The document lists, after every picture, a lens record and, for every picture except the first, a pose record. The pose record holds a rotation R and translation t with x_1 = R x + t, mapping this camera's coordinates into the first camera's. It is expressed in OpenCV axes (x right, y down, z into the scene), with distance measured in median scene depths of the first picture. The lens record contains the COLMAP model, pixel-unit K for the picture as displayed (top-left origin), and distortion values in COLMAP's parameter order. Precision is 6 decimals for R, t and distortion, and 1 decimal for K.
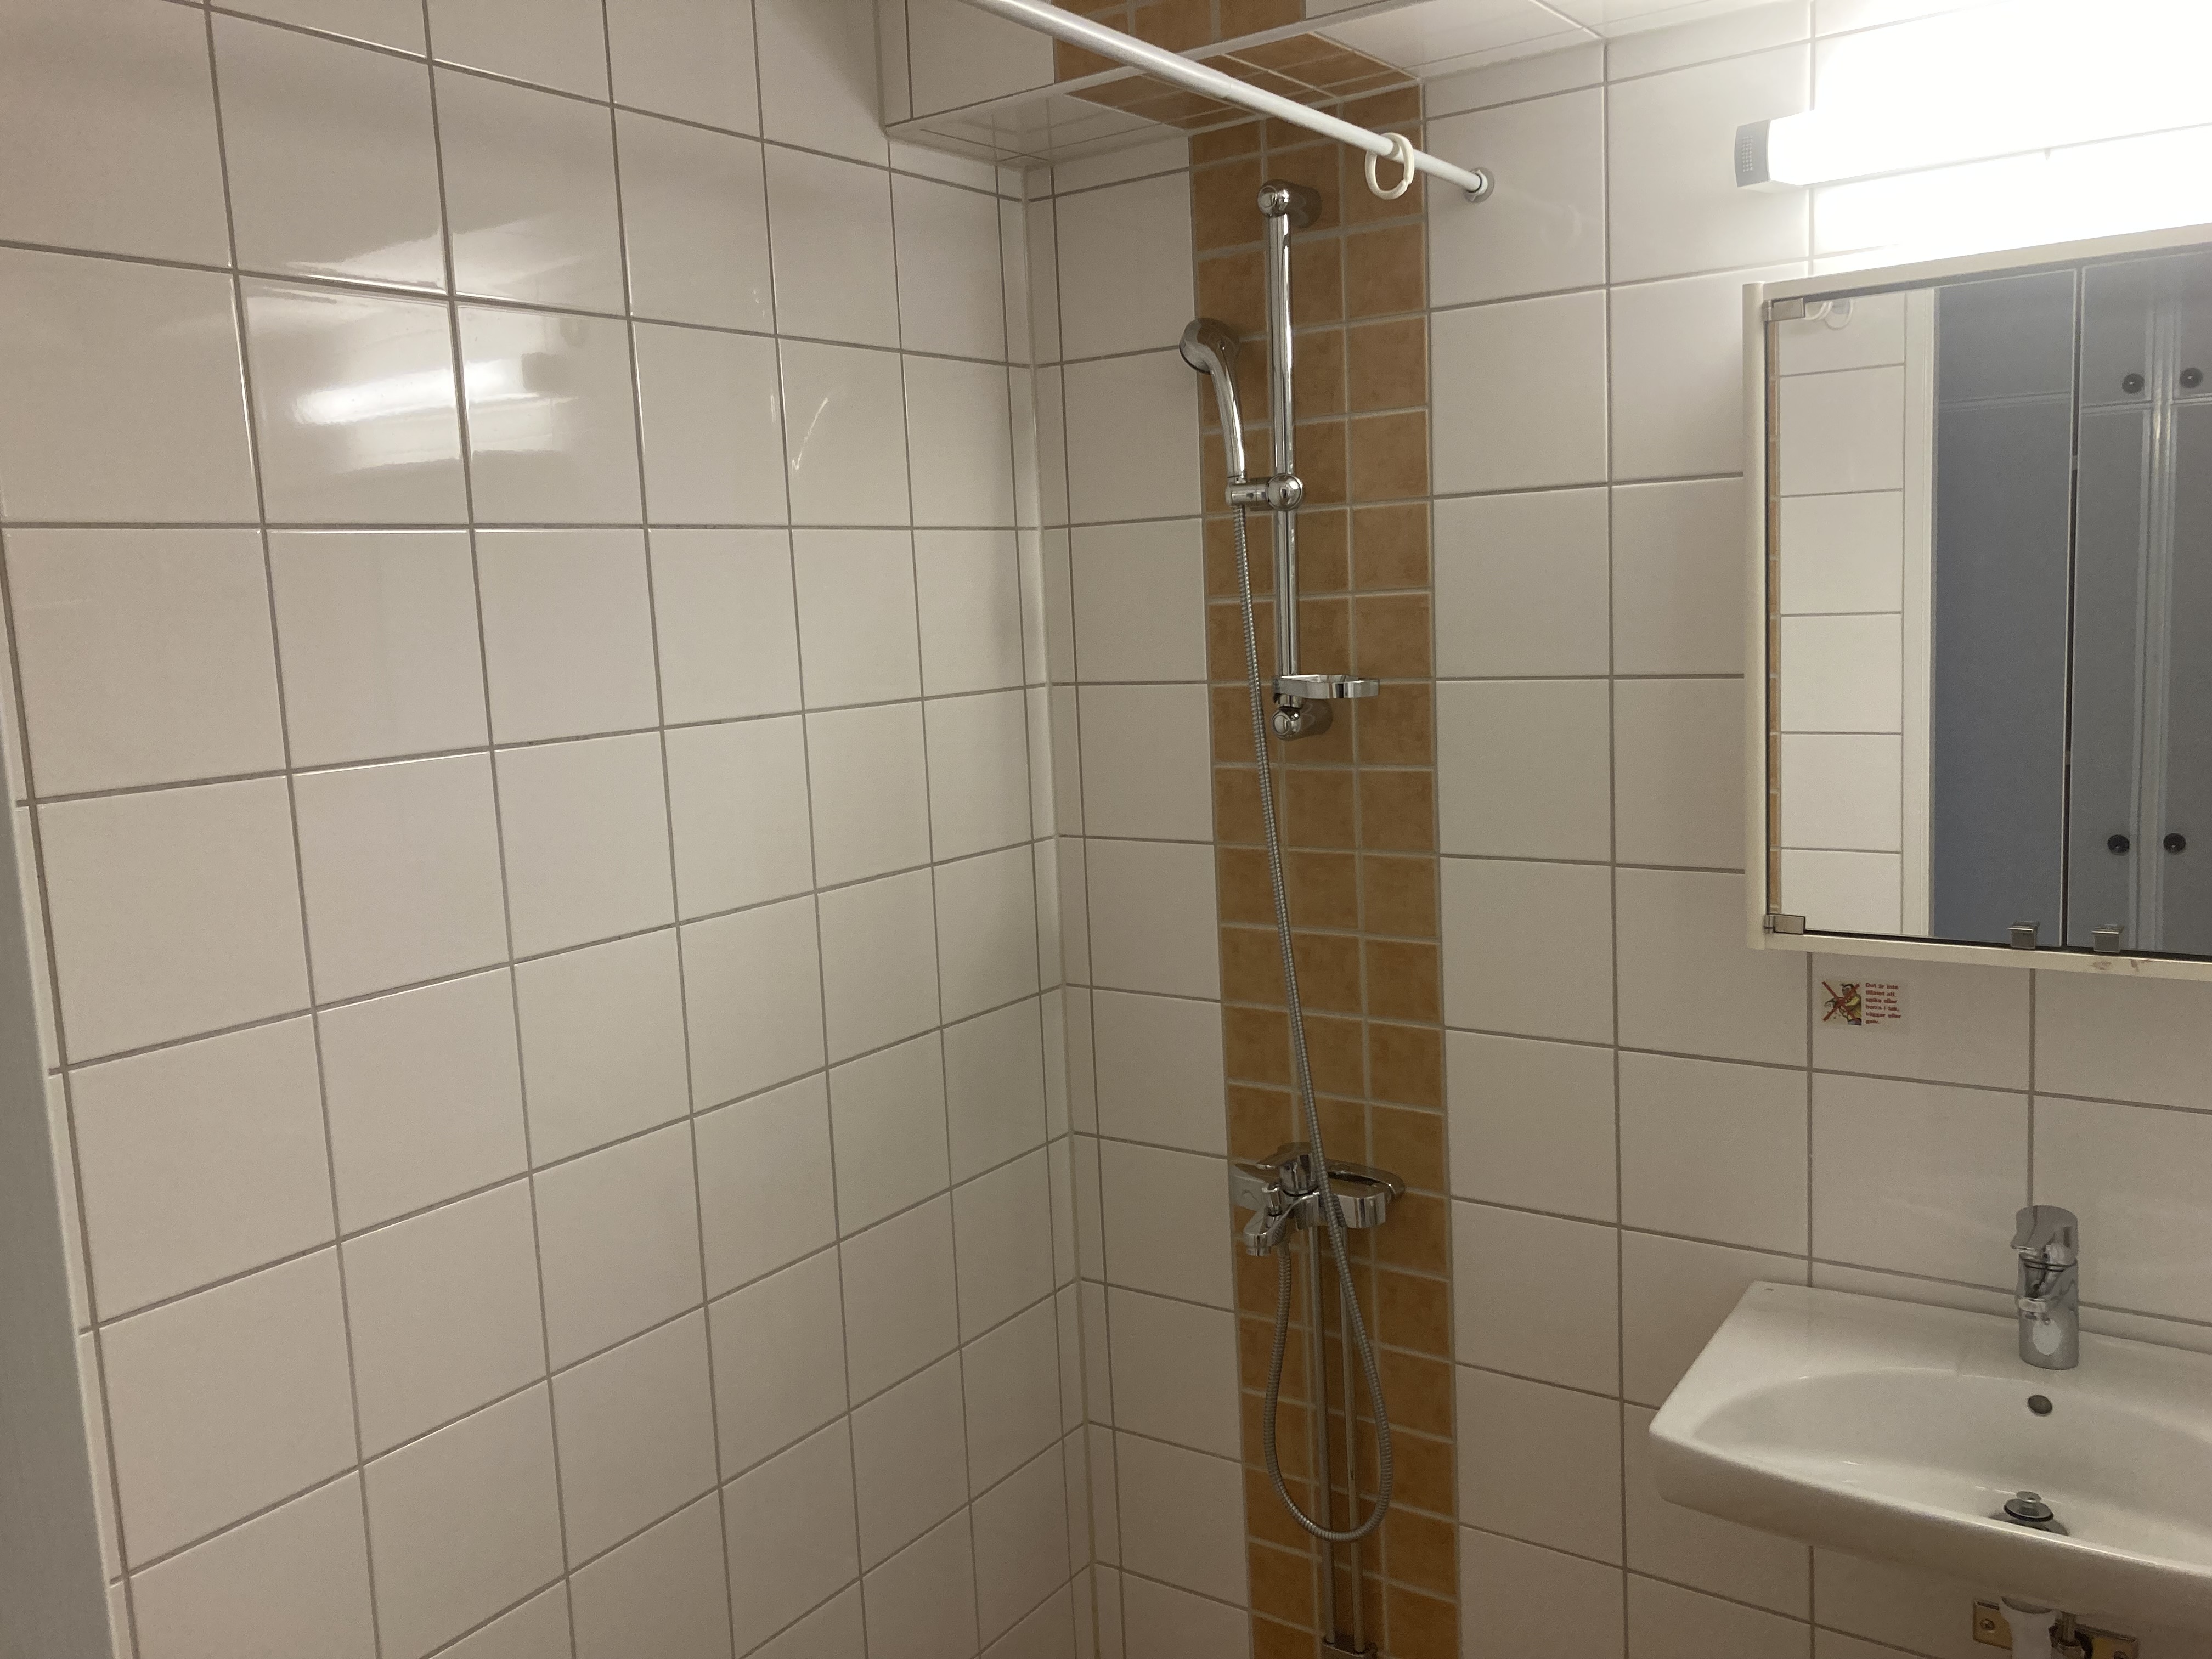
lens RADIAL K [[1838.2, 0, 1111.9], [0, 1838.2, 832.6], [0, 0, 1]] dist [0.030891, -0.011157]
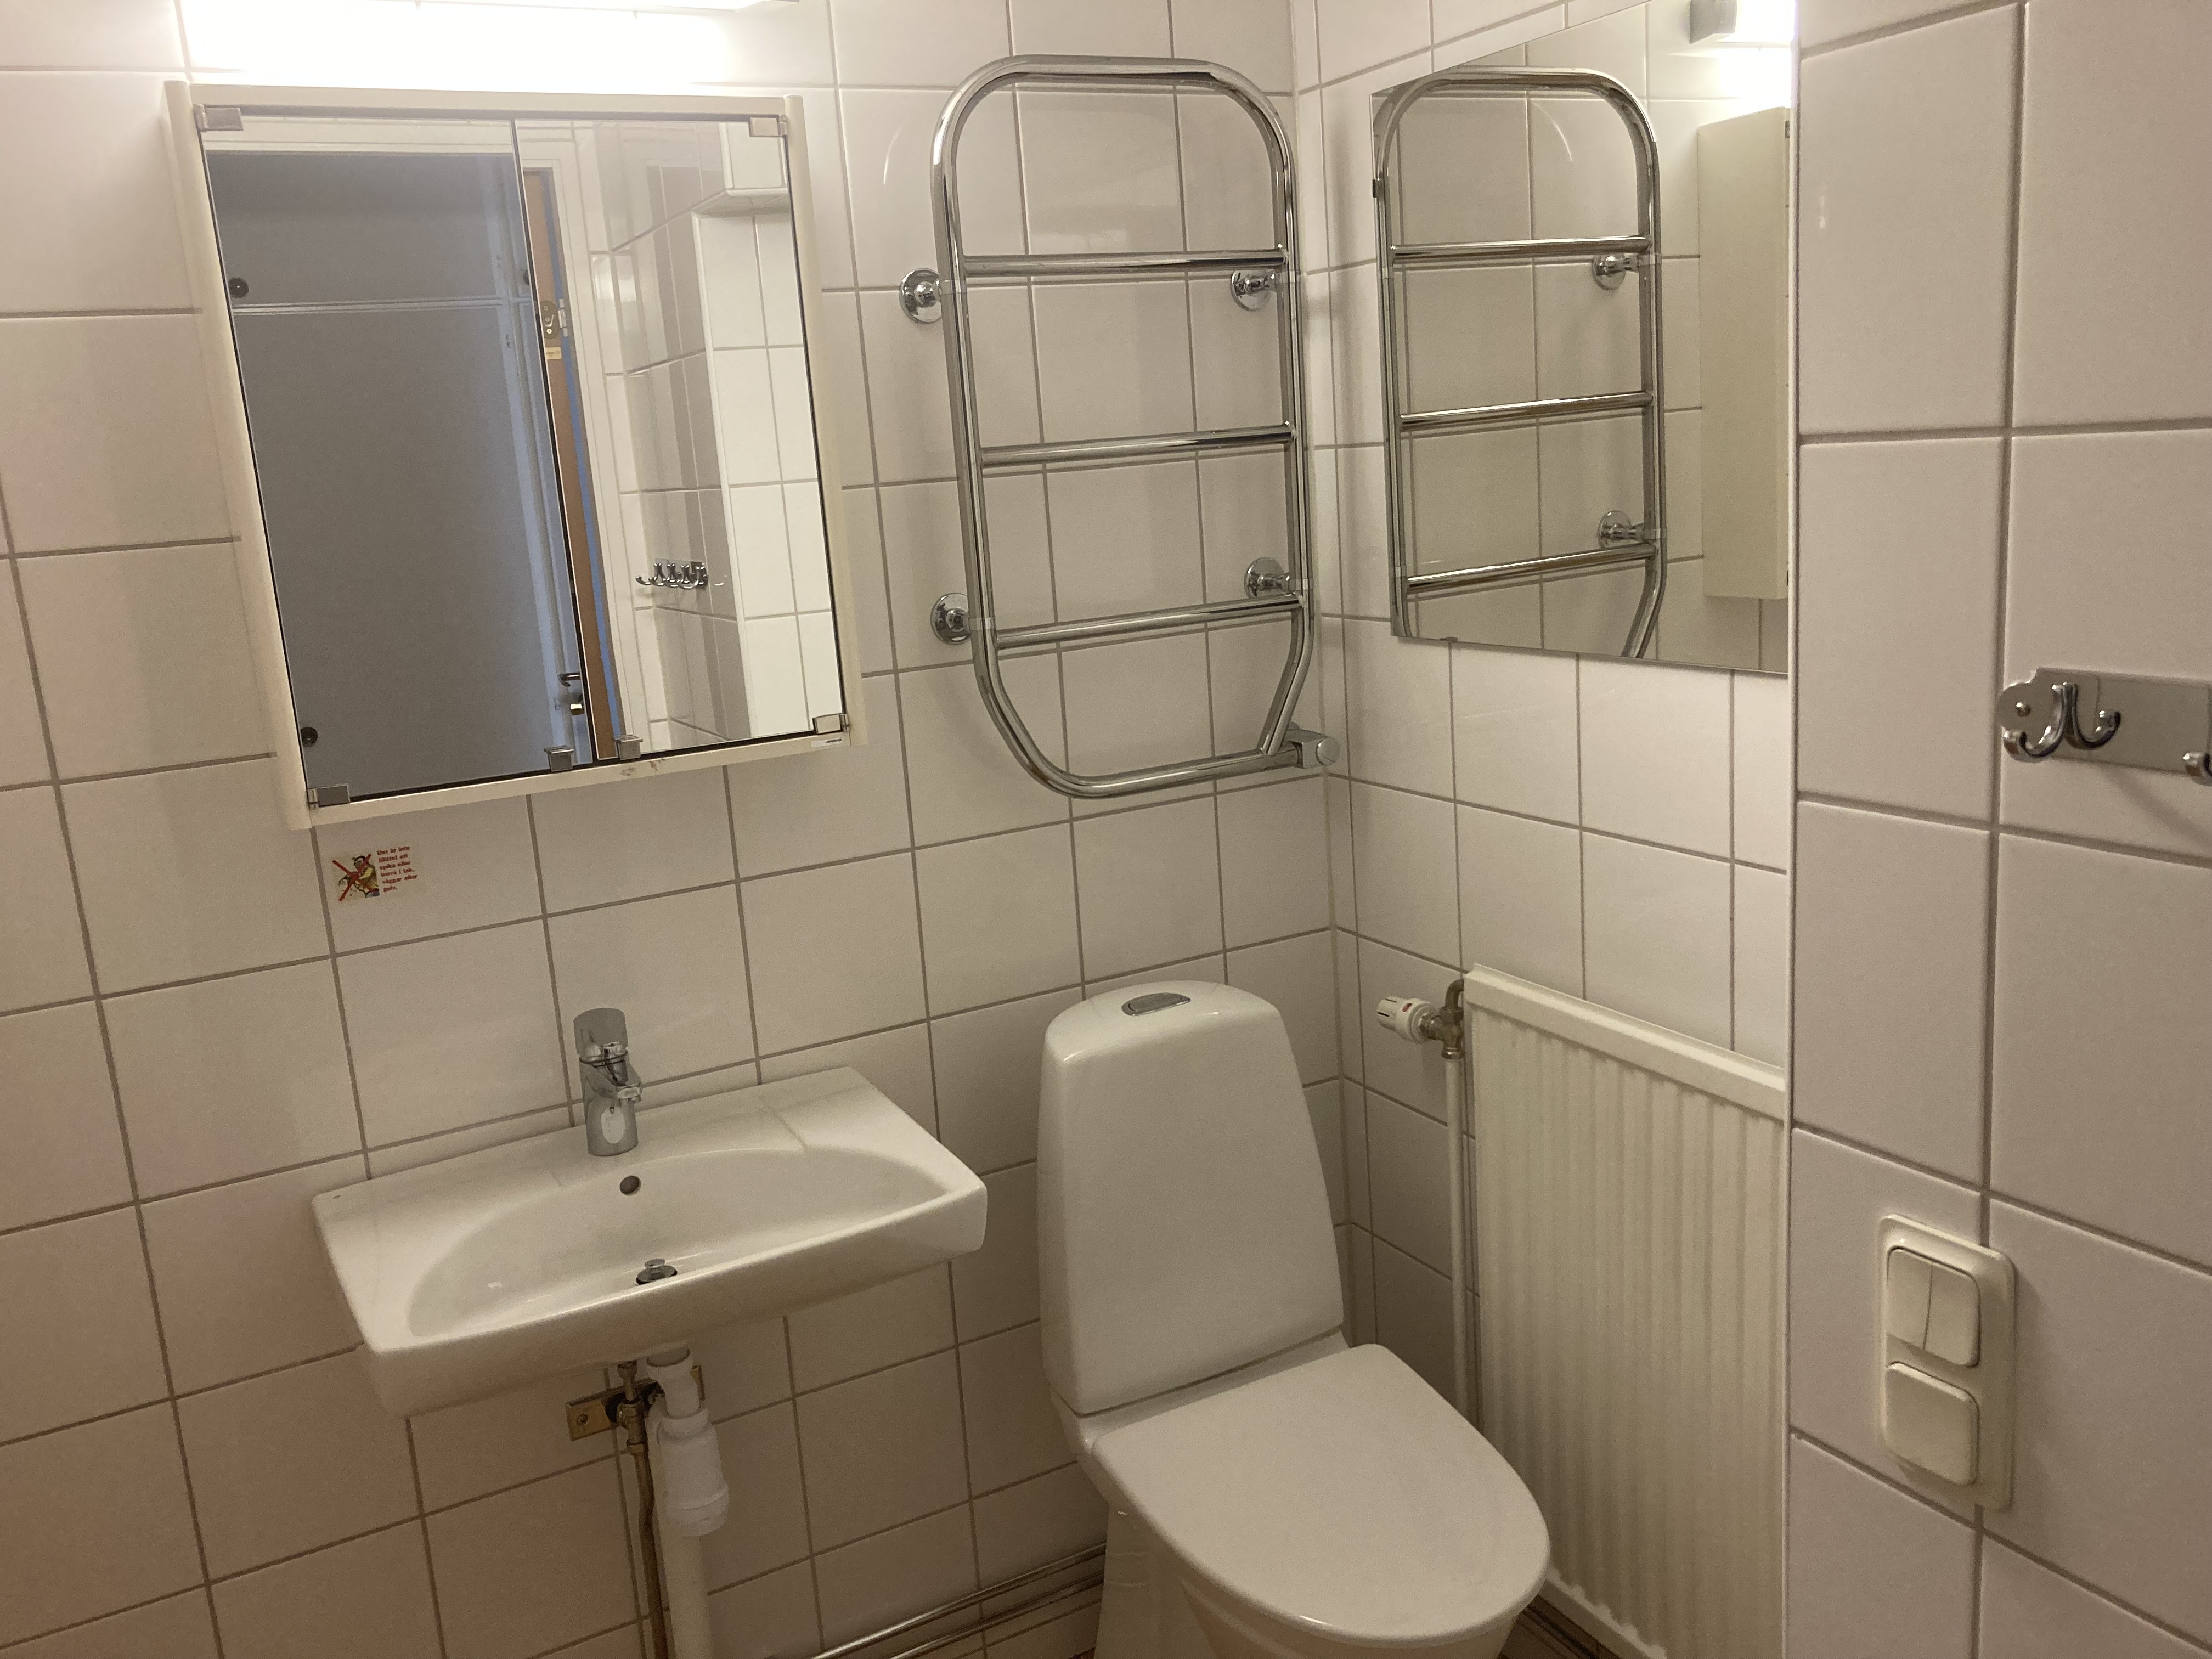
lens RADIAL K [[1838.2, 0, 1109.0], [0, 1838.2, 823.8], [0, 0, 1]] dist [0.030891, -0.011157]
pose [[0.450071, -0.175912, 0.875495, -0.267127], [0.167977, 0.979581, 0.110473, 0.024931], [-0.877052, 0.097342, 0.470430, 0.205077]]
